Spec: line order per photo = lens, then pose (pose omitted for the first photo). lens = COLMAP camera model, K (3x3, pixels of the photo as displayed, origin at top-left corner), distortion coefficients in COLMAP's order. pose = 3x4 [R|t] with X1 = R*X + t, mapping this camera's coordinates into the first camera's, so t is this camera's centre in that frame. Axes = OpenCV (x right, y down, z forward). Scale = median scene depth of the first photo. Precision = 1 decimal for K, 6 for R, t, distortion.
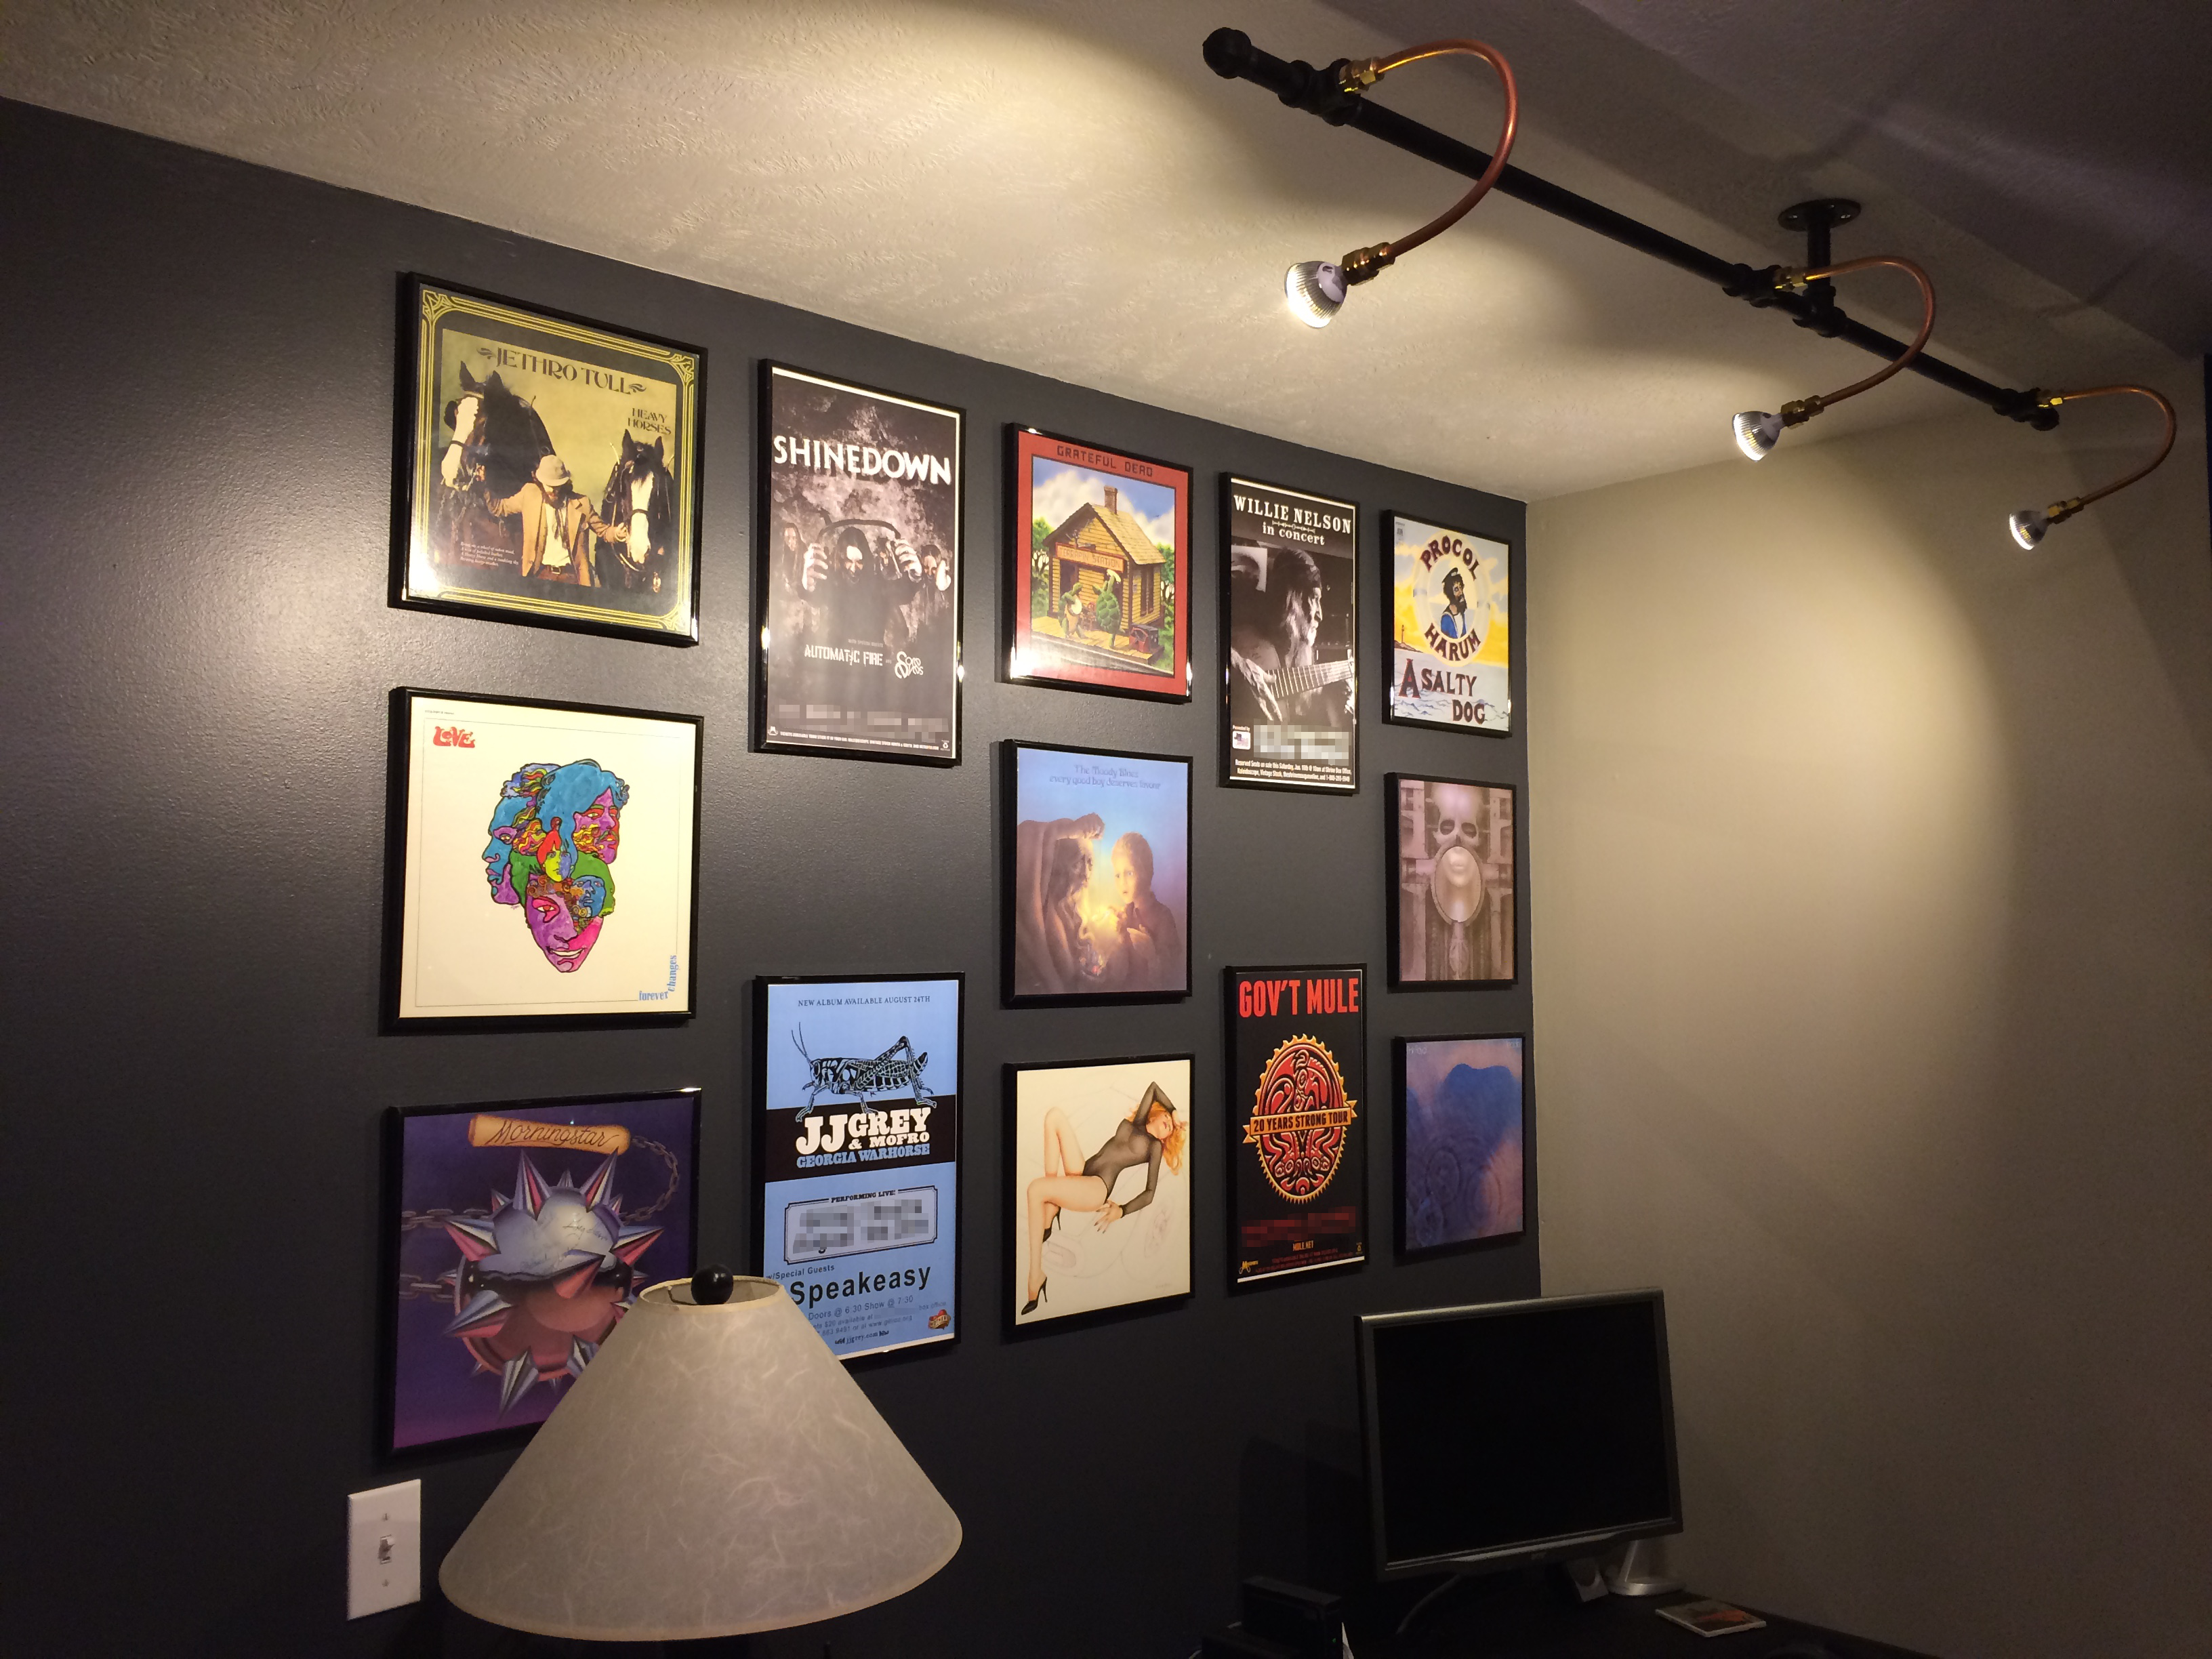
lens RADIAL K [[1918.8, 0, 1117.3], [0, 1918.8, 815.4], [0, 0, 1]] dist [0.072939, -0.102035]
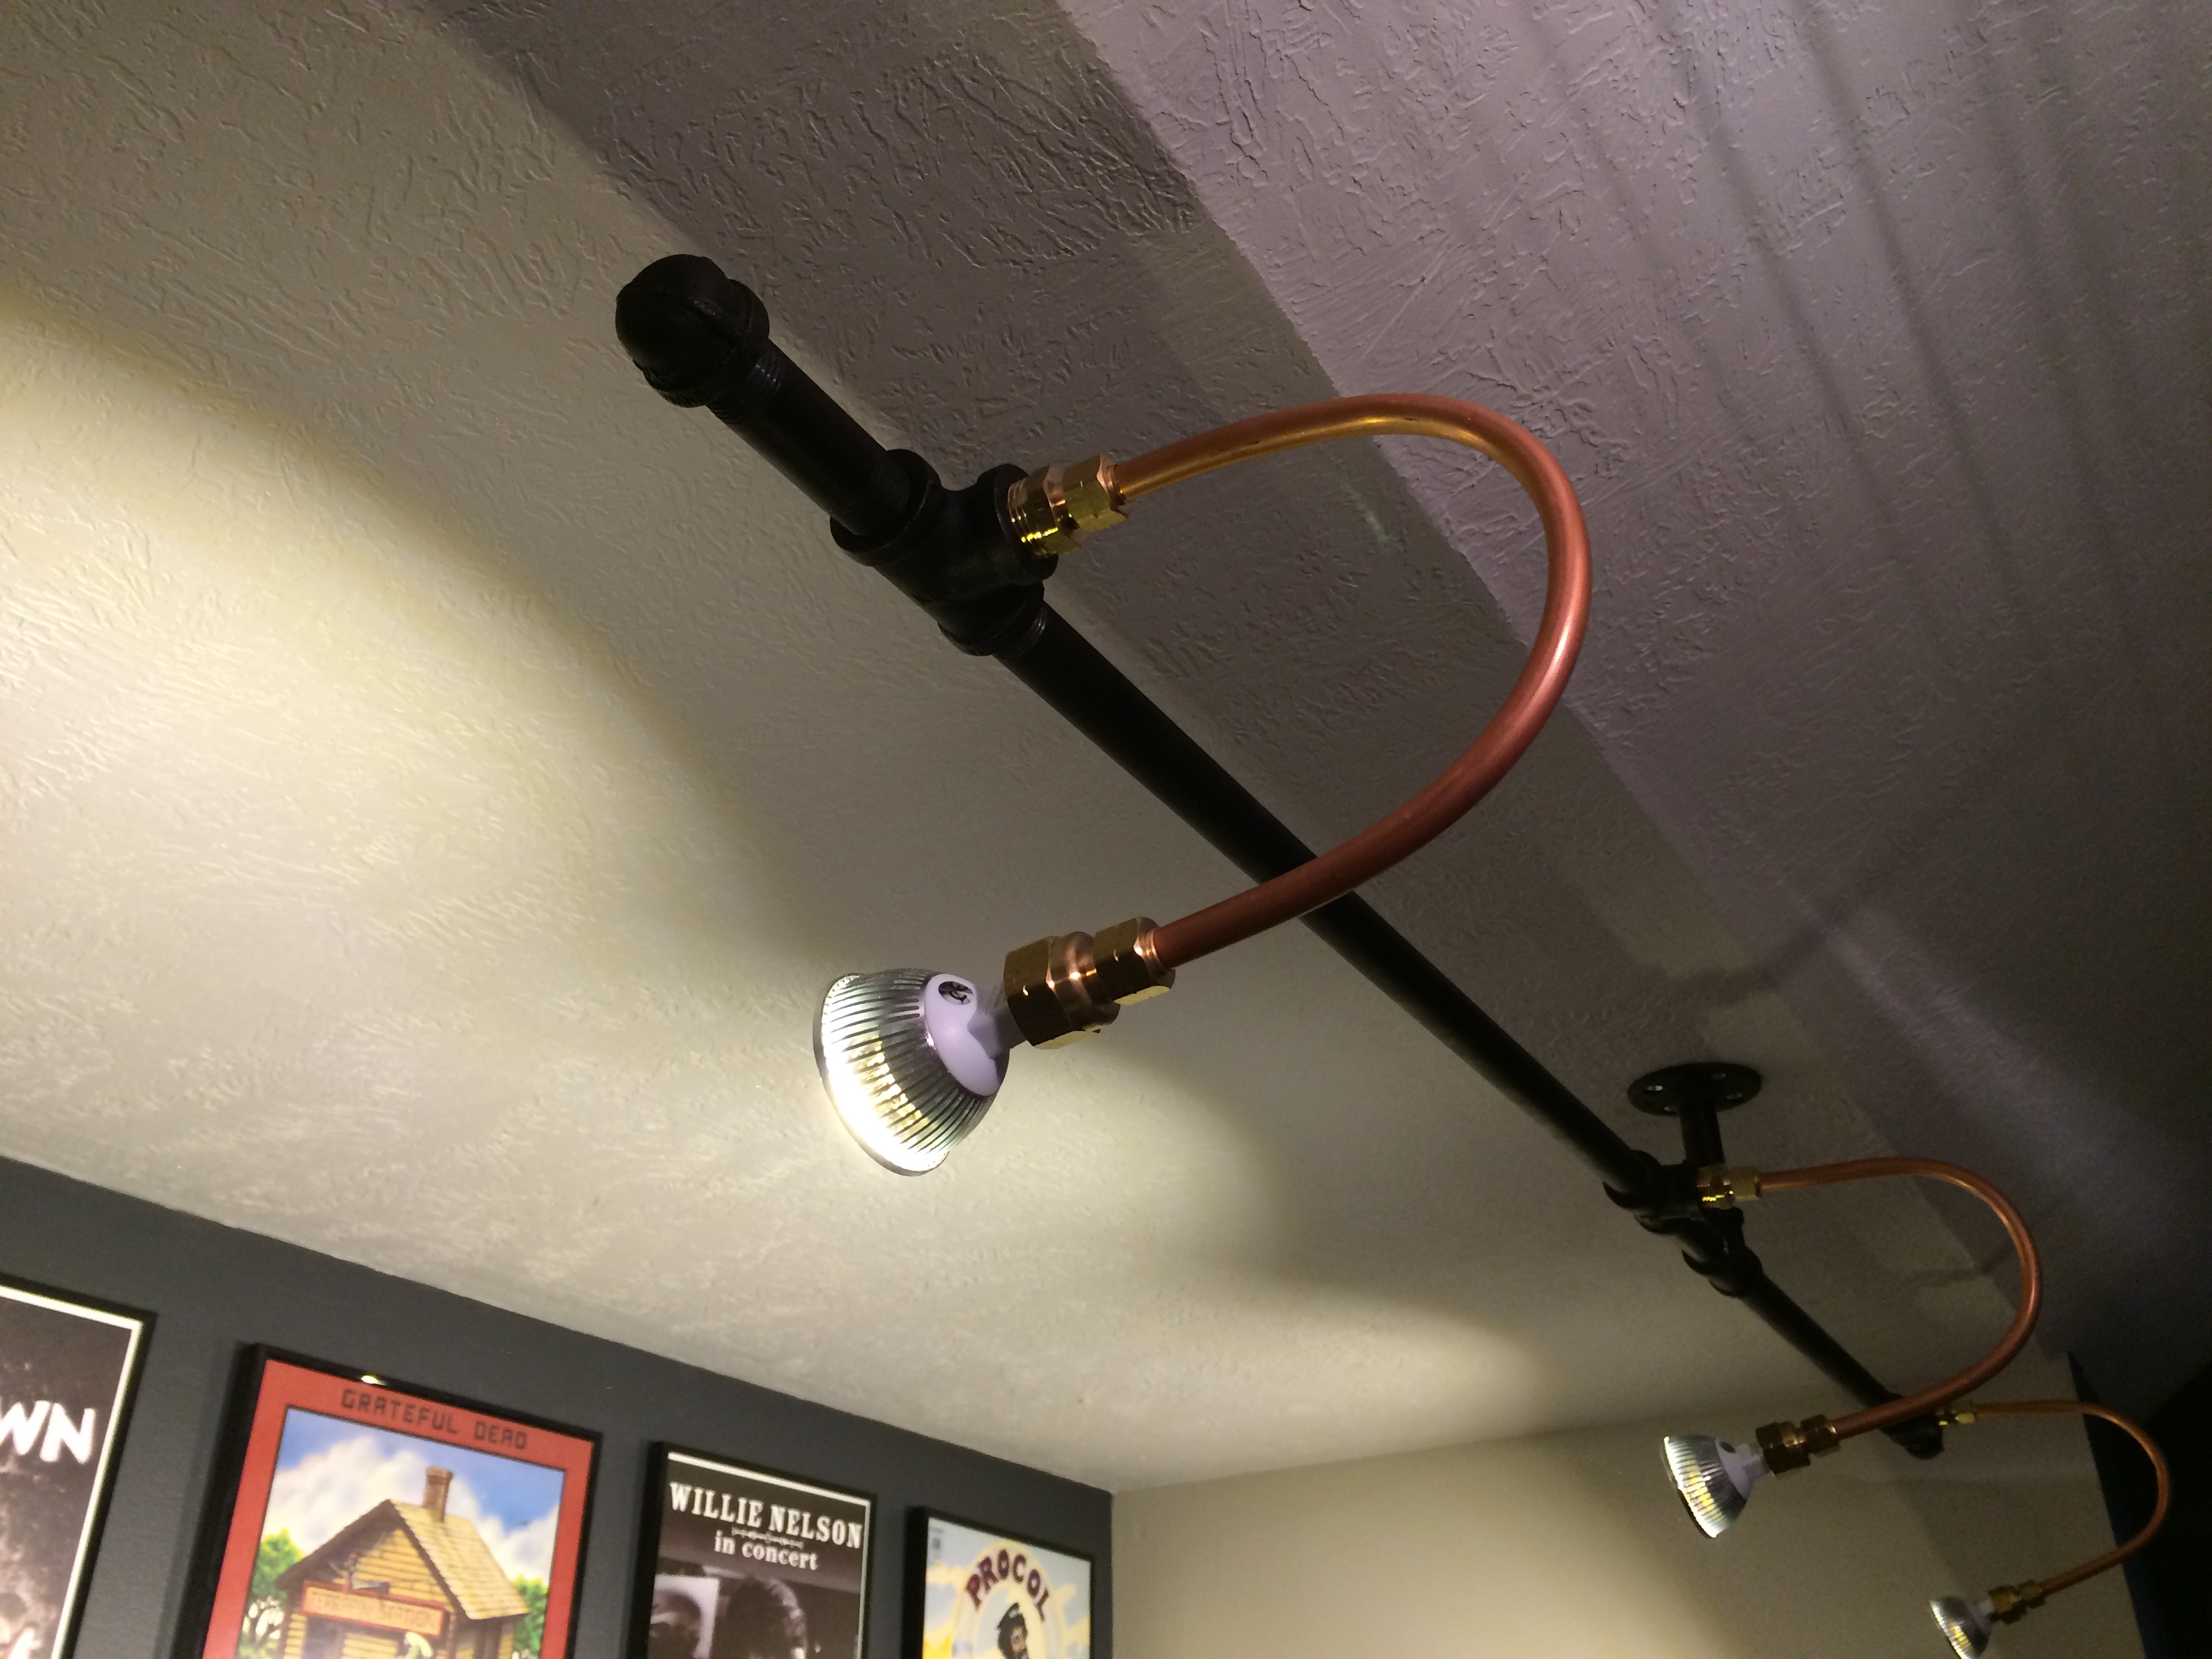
lens RADIAL K [[1918.8, 0, 1090.8], [0, 1918.8, 815.5], [0, 0, 1]] dist [0.072939, -0.102035]
pose [[0.967981, 0.121373, 0.219731, 0.032518], [-0.011393, 0.895678, -0.444557, -0.094823], [-0.250766, 0.427819, 0.868382, 0.396411]]
